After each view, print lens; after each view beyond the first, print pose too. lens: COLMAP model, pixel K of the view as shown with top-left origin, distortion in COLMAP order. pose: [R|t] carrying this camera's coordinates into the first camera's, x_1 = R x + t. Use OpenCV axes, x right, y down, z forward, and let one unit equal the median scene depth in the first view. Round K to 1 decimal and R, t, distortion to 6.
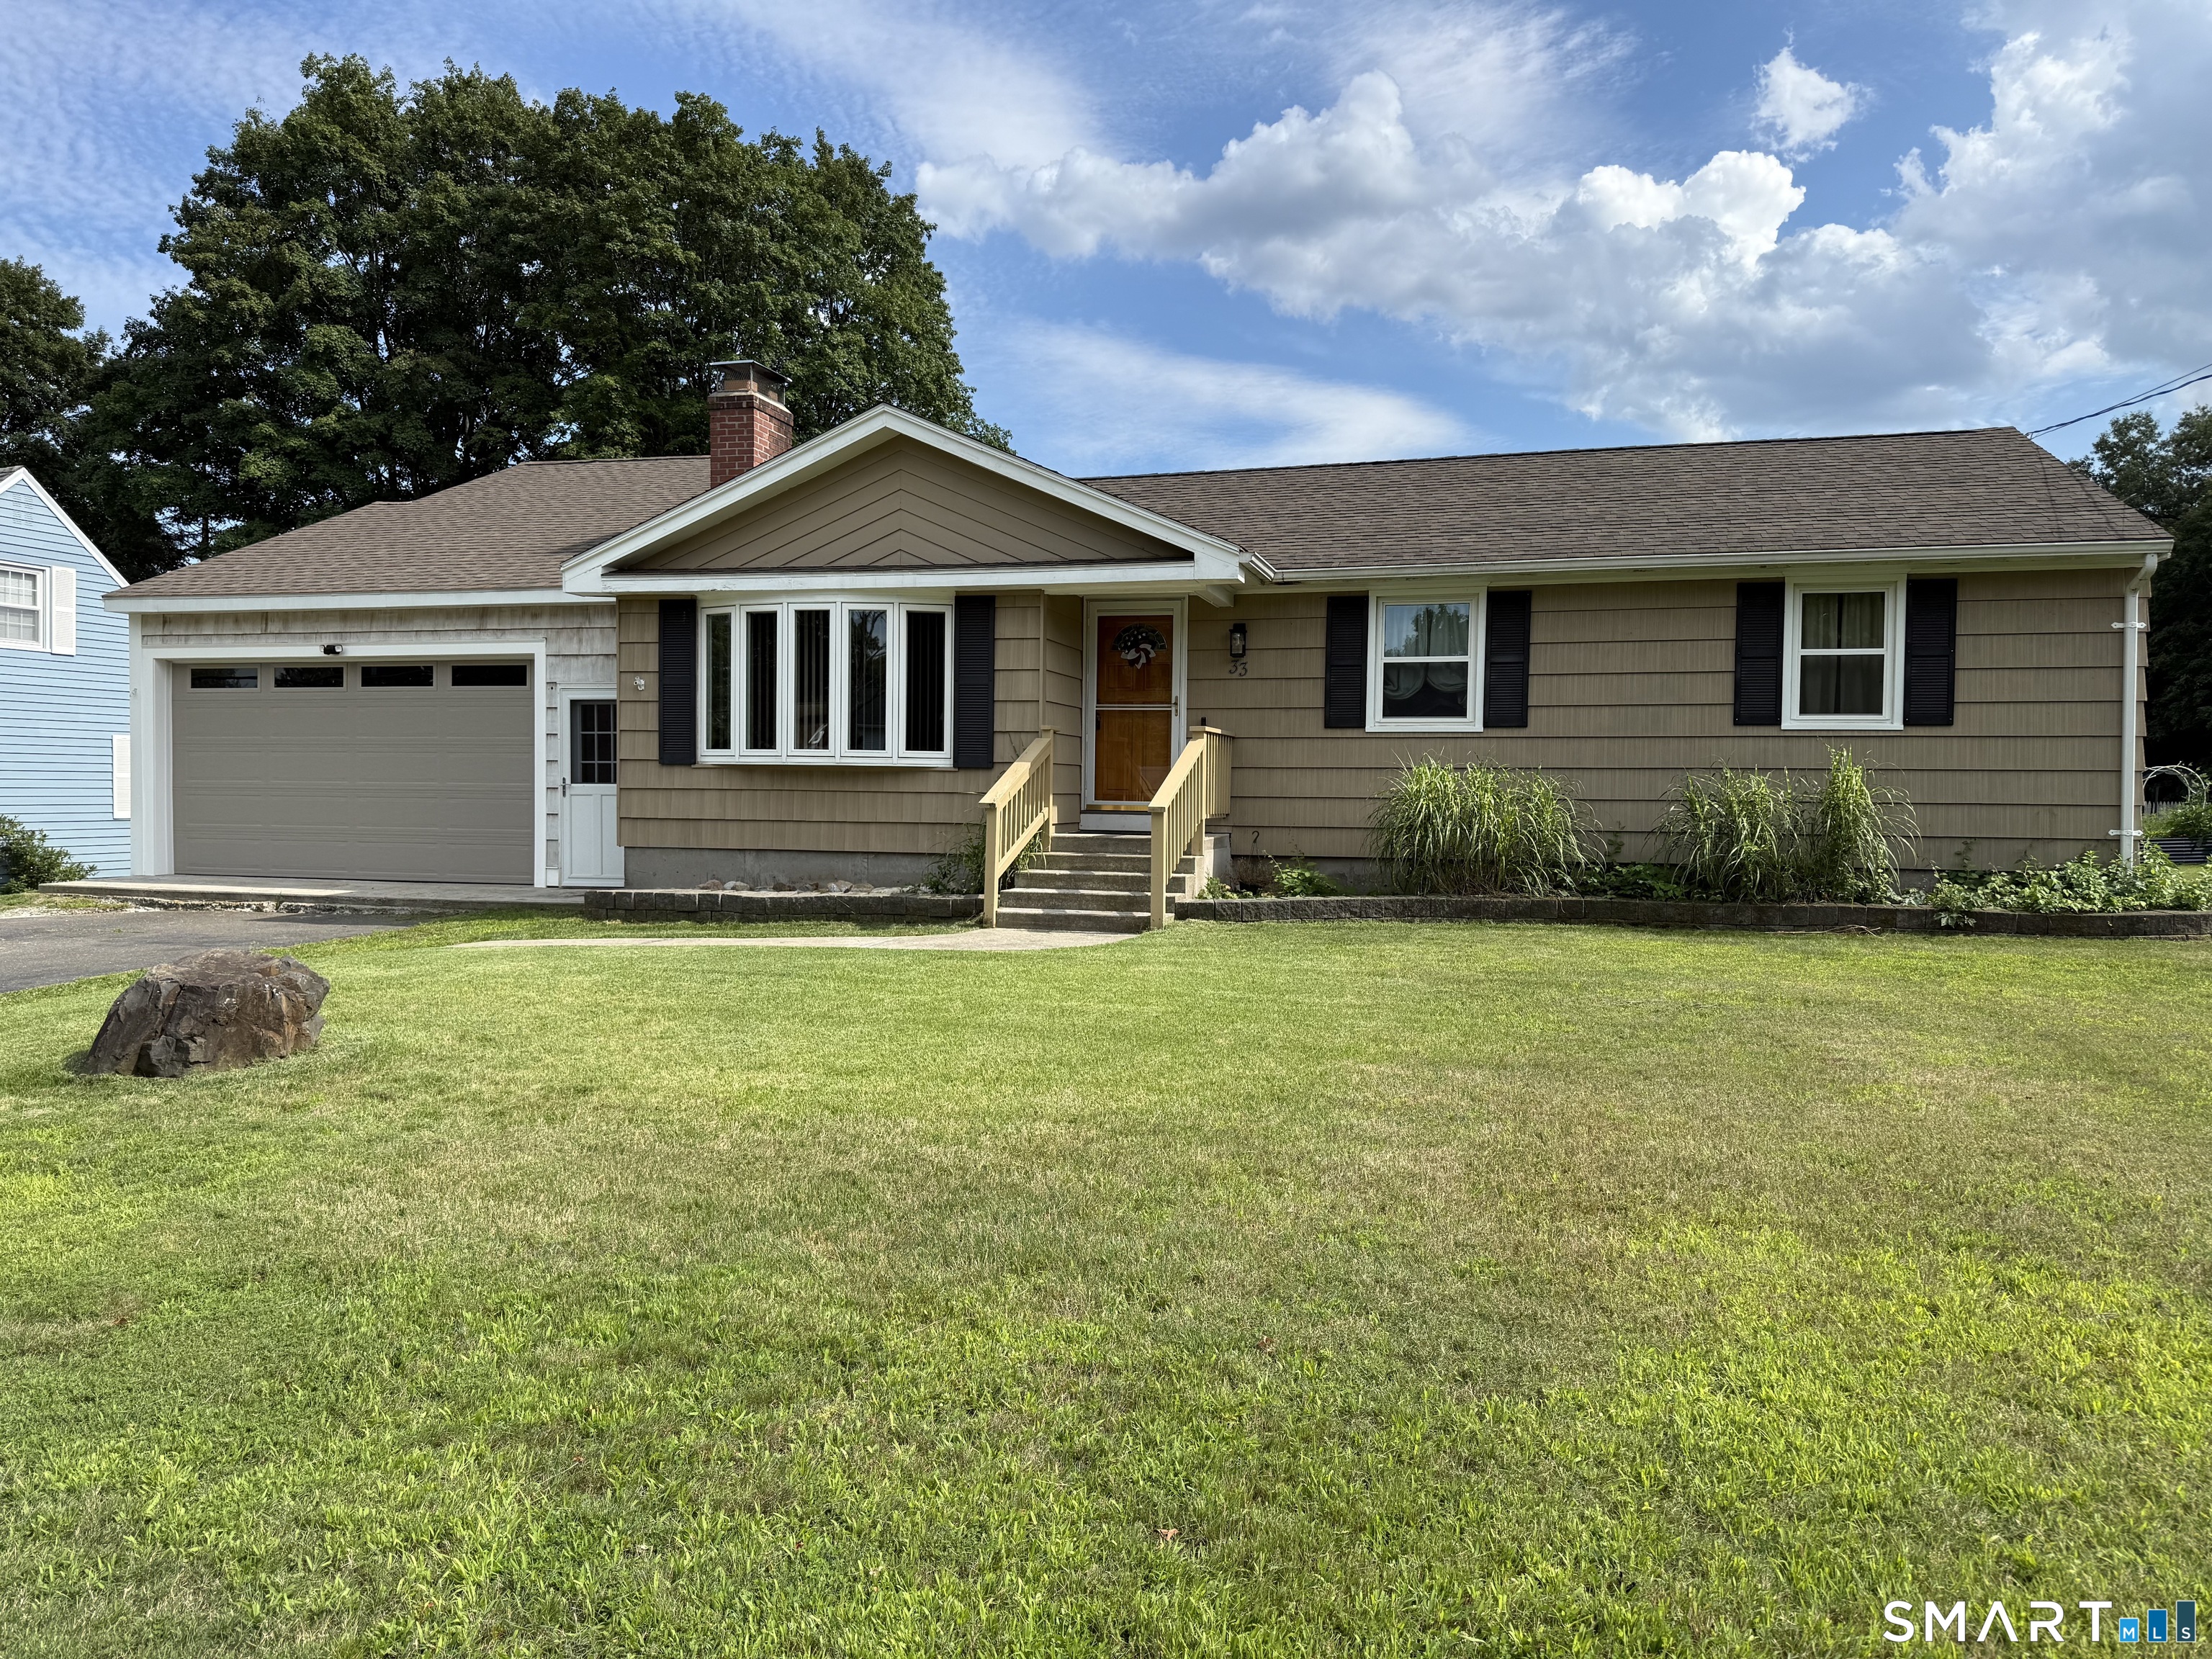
lens RADIAL K [[1548.7, 0, 1108.9], [0, 1548.7, 830.9], [0, 0, 1]] dist [0.091407, -0.115115]
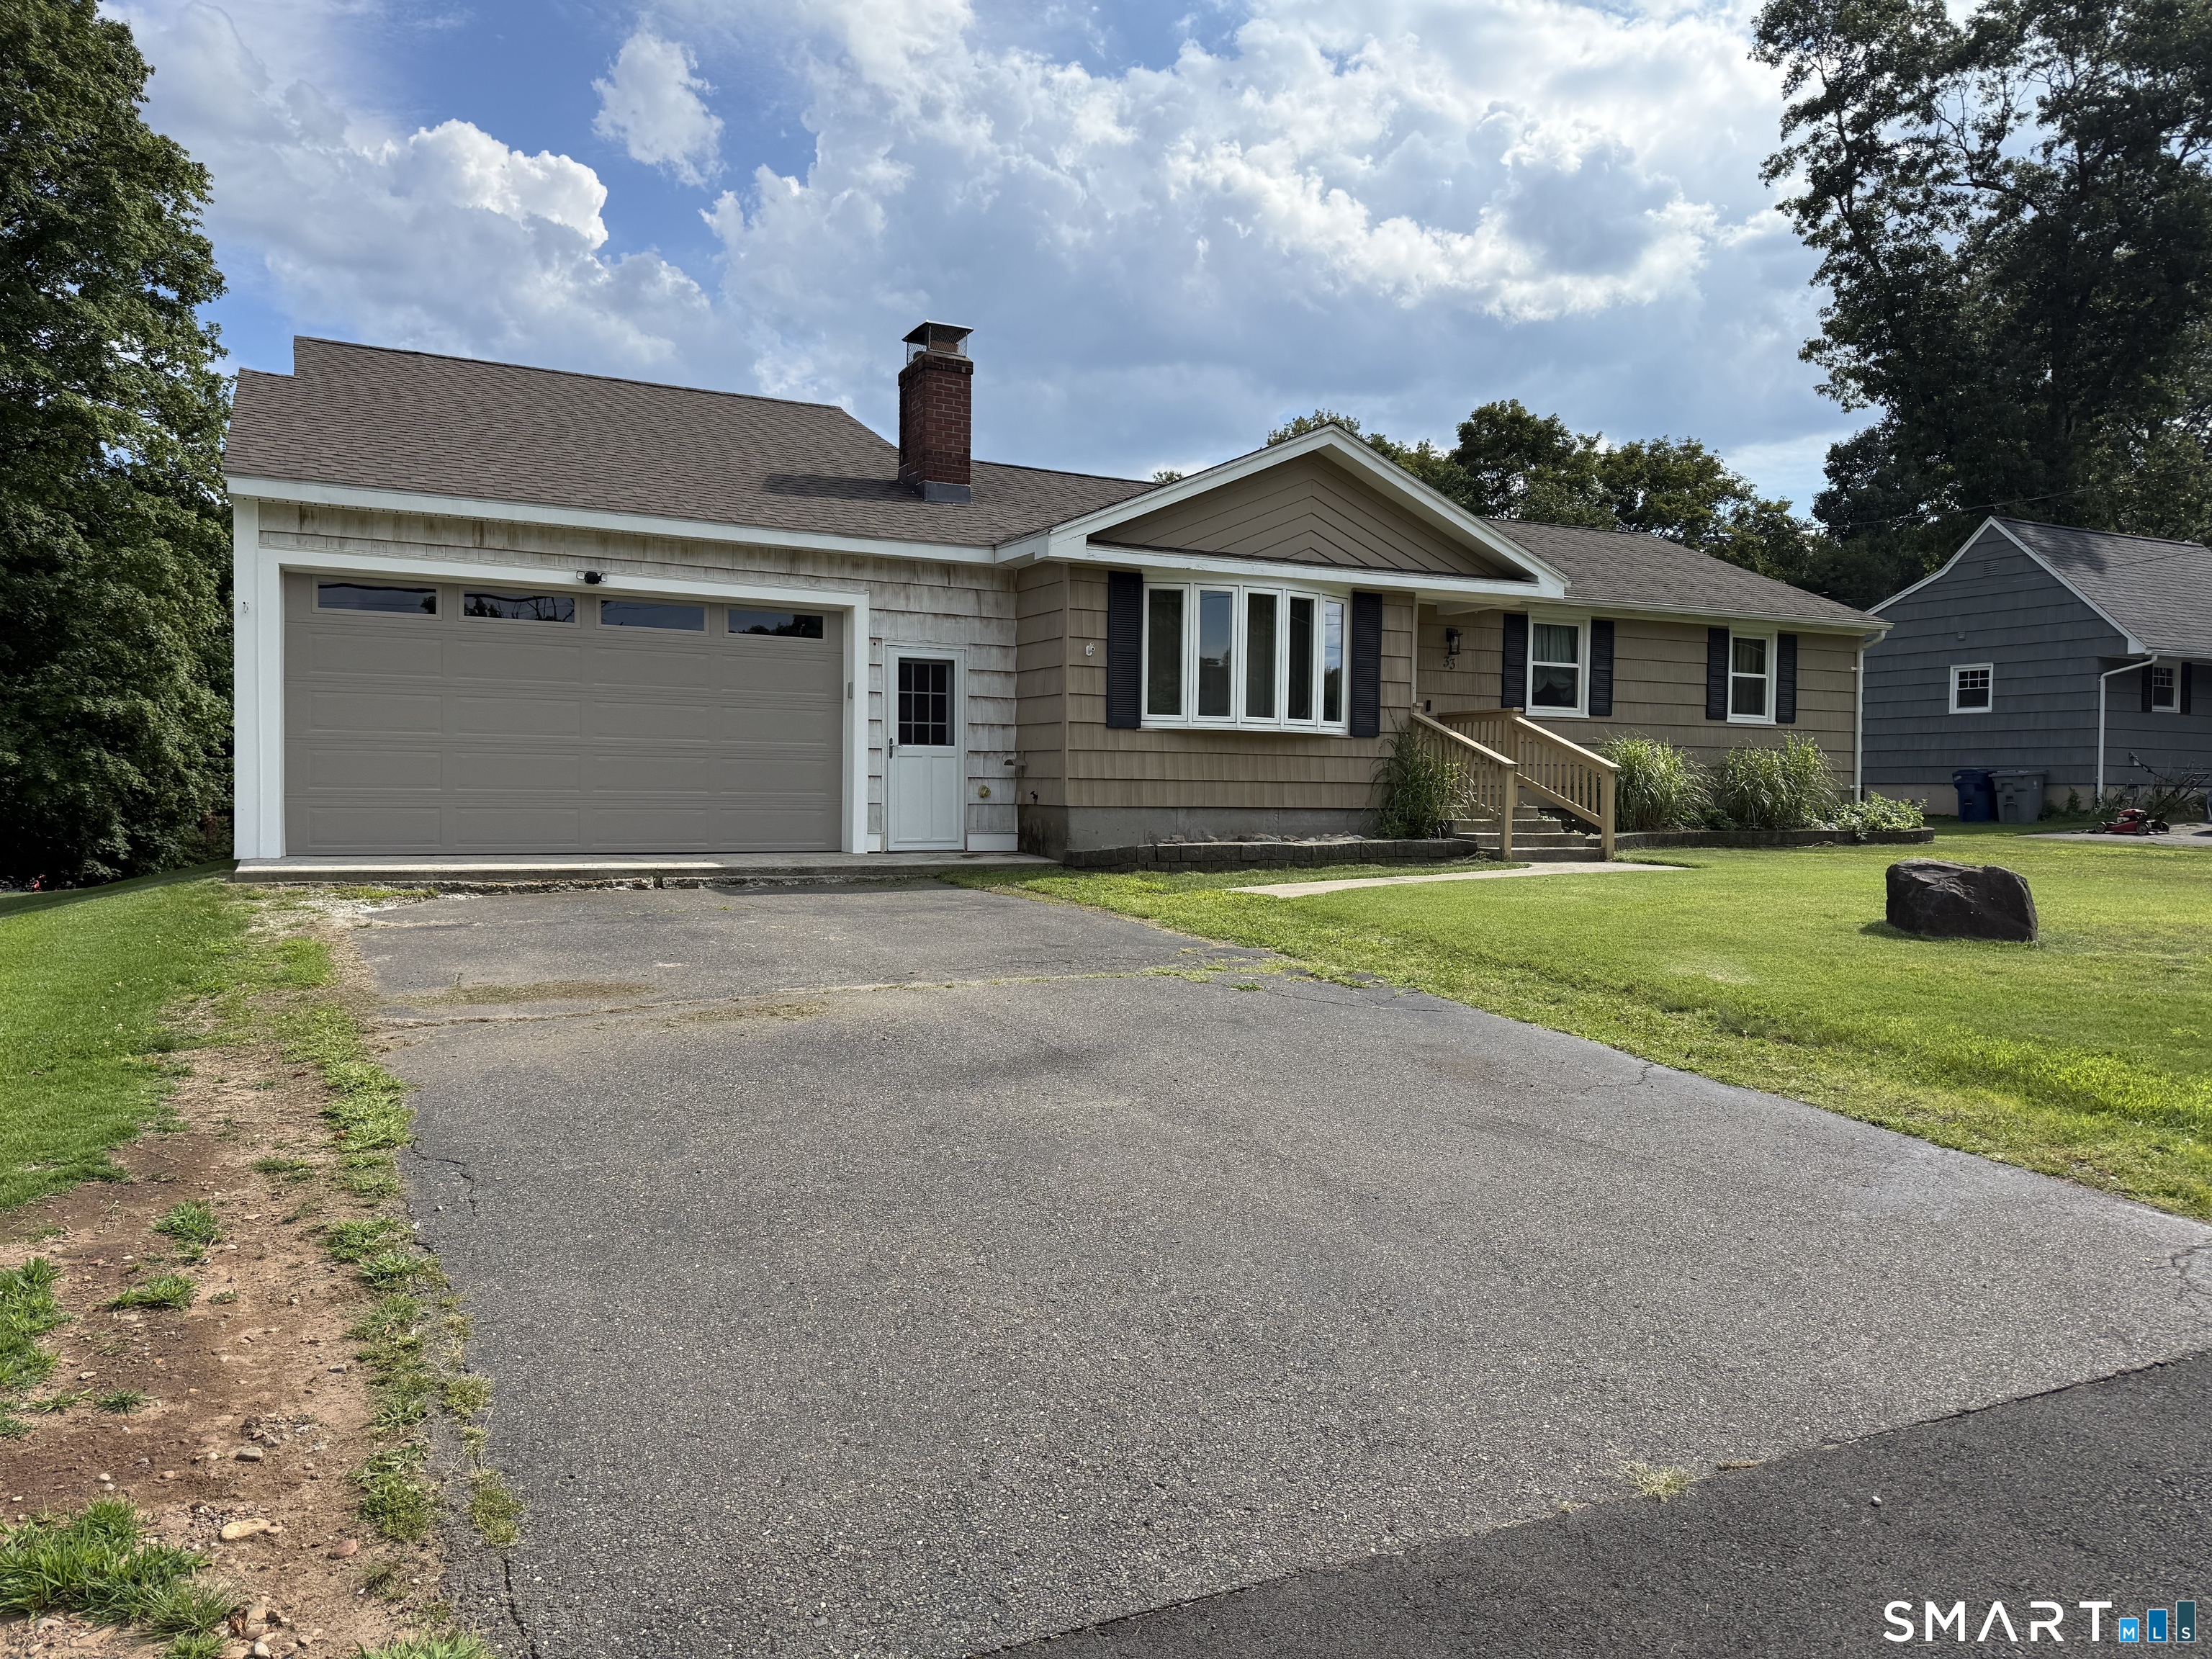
lens RADIAL K [[1518.5, 0, 1107.2], [0, 1518.5, 833.0], [0, 0, 1]] dist [0.101682, -0.133919]
pose [[0.739144, -0.021627, 0.673200, -0.999384], [0.010868, 0.999737, 0.020184, 0.007997], [-0.673460, -0.007603, 0.739185, 0.250334]]
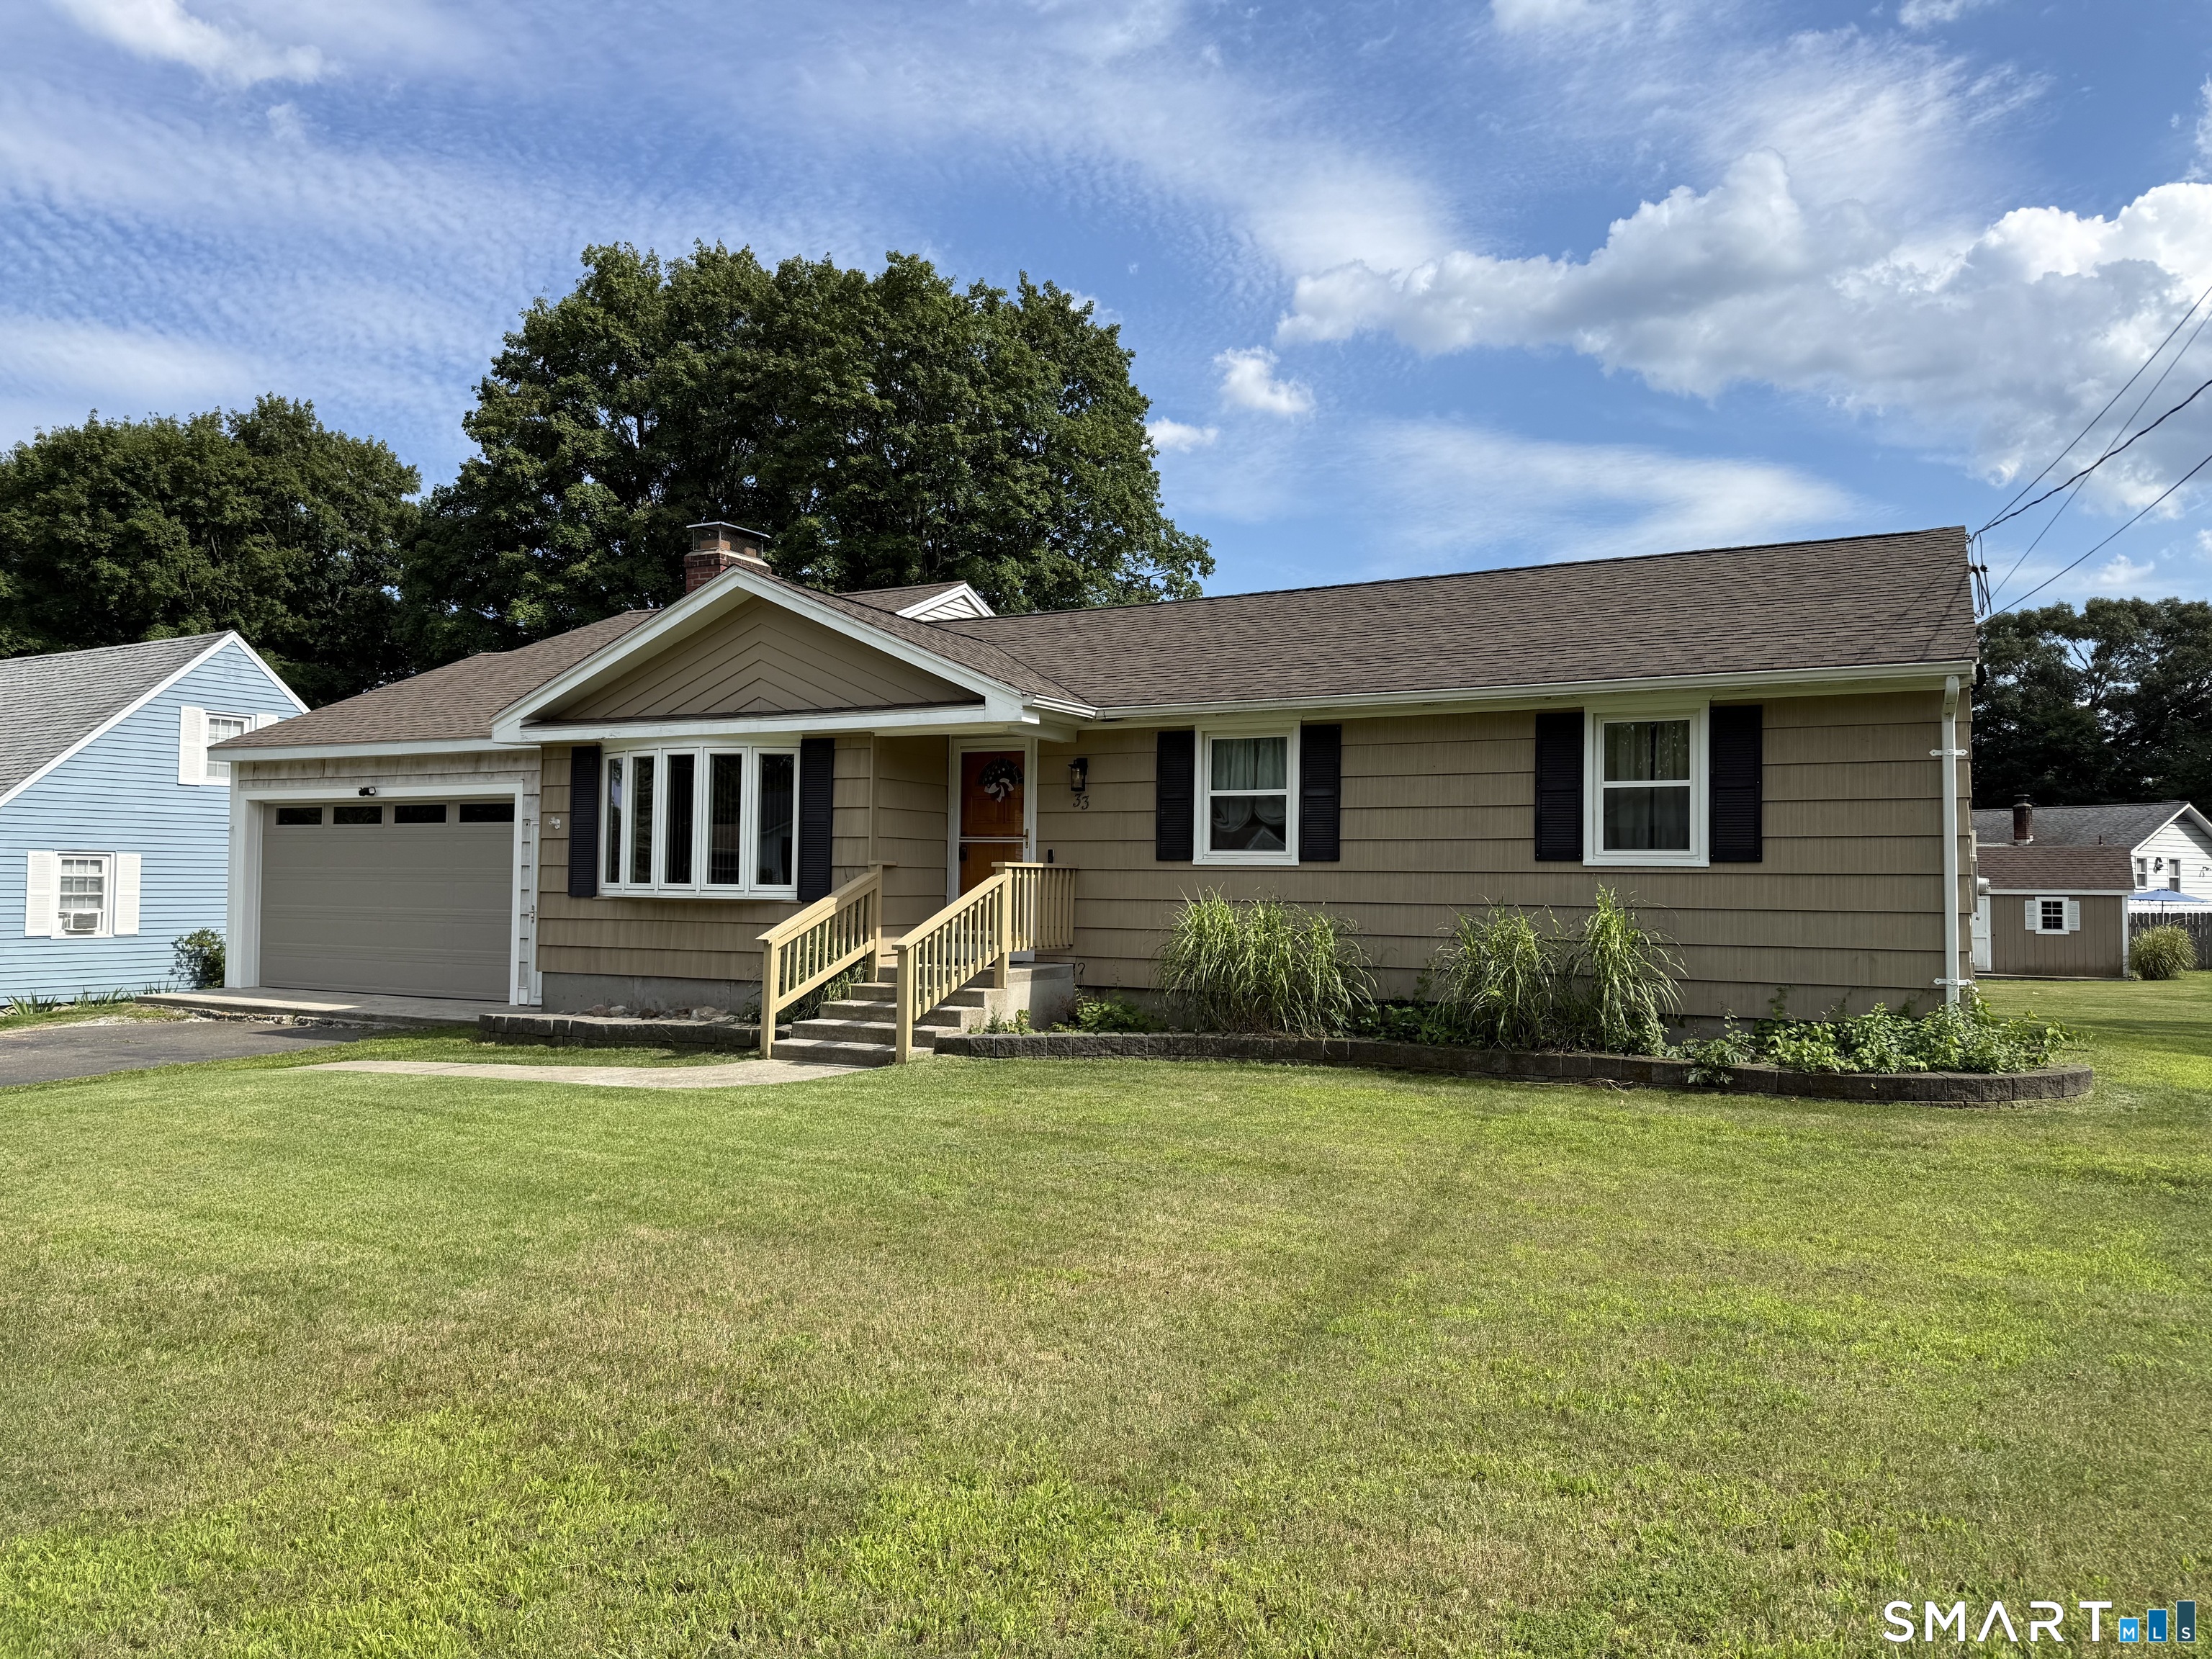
lens RADIAL K [[1542.8, 0, 1110.6], [0, 1542.8, 836.1], [0, 0, 1]] dist [0.104878, -0.148208]
pose [[0.977002, -0.007355, -0.213105, 0.322073], [-0.004759, 0.998404, -0.056277, -0.025574], [0.213179, 0.055997, 0.975407, 0.013375]]
